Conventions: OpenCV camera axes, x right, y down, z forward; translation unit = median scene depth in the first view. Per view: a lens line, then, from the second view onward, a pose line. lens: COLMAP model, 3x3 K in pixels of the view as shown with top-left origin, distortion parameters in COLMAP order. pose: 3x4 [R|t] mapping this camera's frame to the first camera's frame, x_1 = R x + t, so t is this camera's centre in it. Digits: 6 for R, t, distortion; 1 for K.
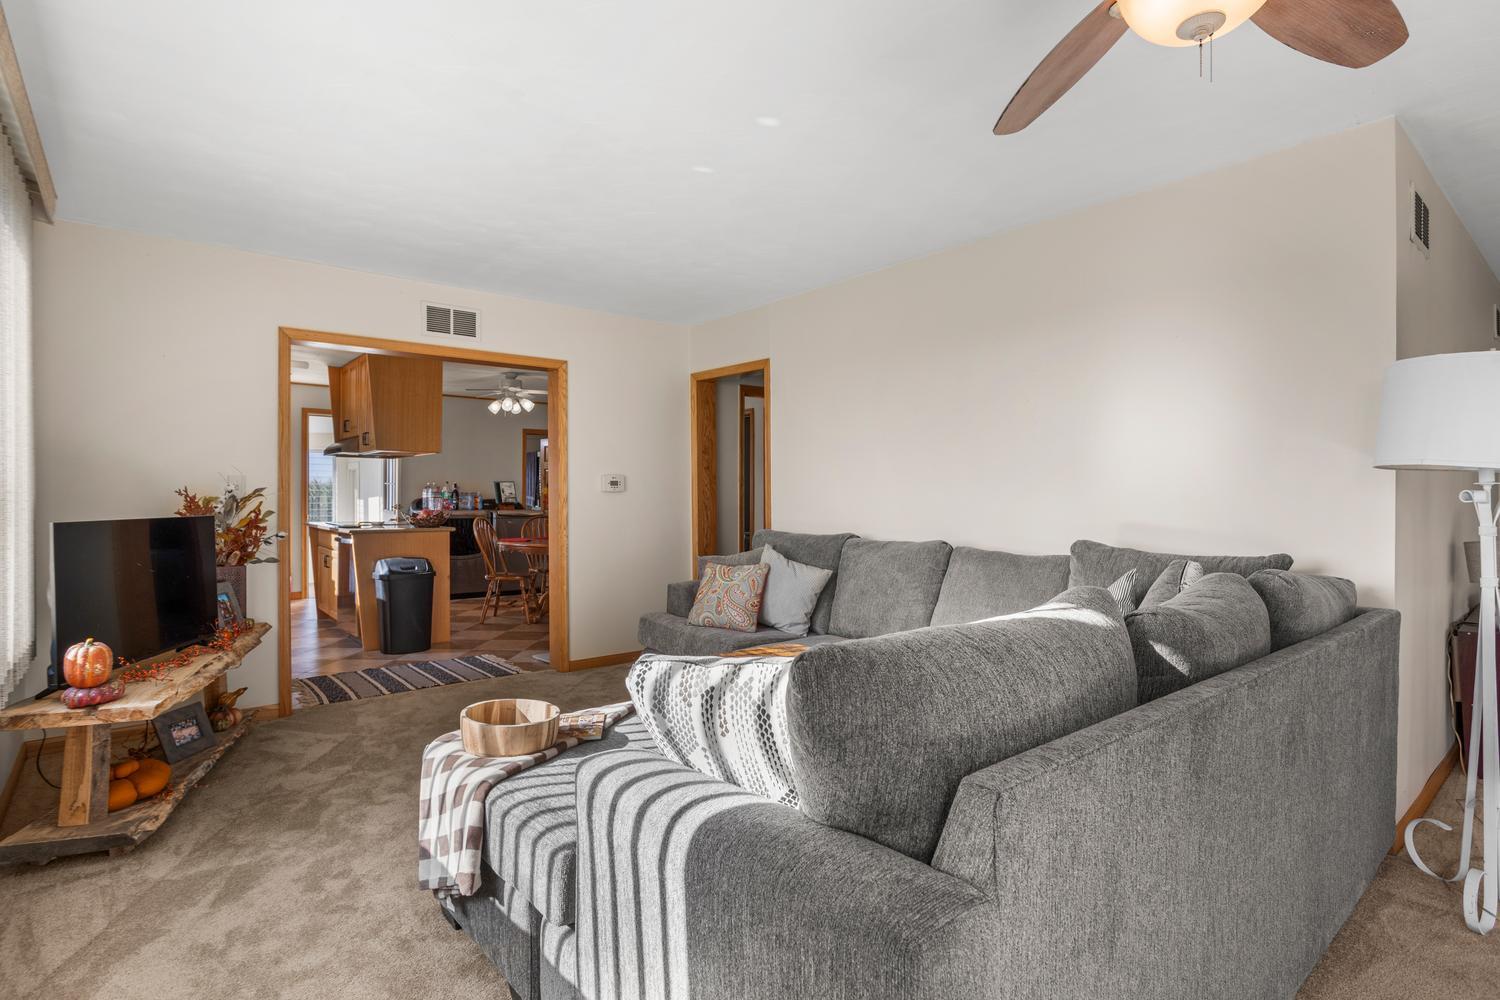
lens RADIAL K [[747.1, 0, 752.7], [0, 747.1, 498.7], [0, 0, 1]] dist [-0.042817, 0.026443]
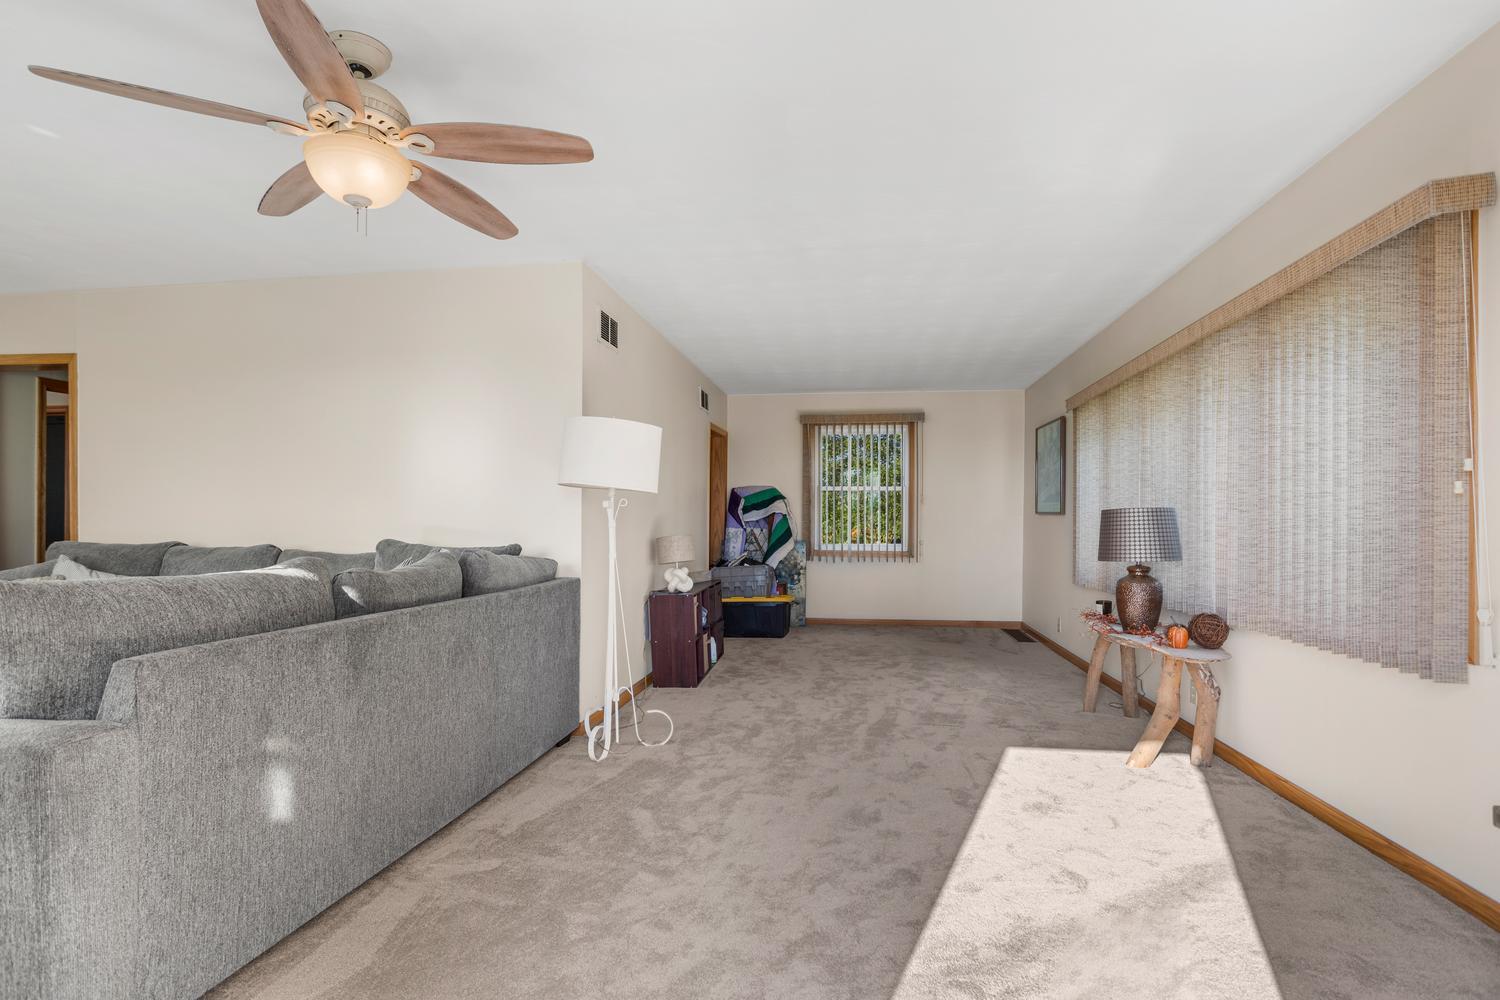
lens RADIAL K [[747.1, 0, 750.7], [0, 747.1, 530.8], [0, 0, 1]] dist [-0.042817, 0.026443]
pose [[0.755236, -0.004115, 0.655440, 0.121489], [-0.001740, 0.999964, 0.008282, 0.040143], [-0.655451, -0.007395, 0.755202, -0.453165]]
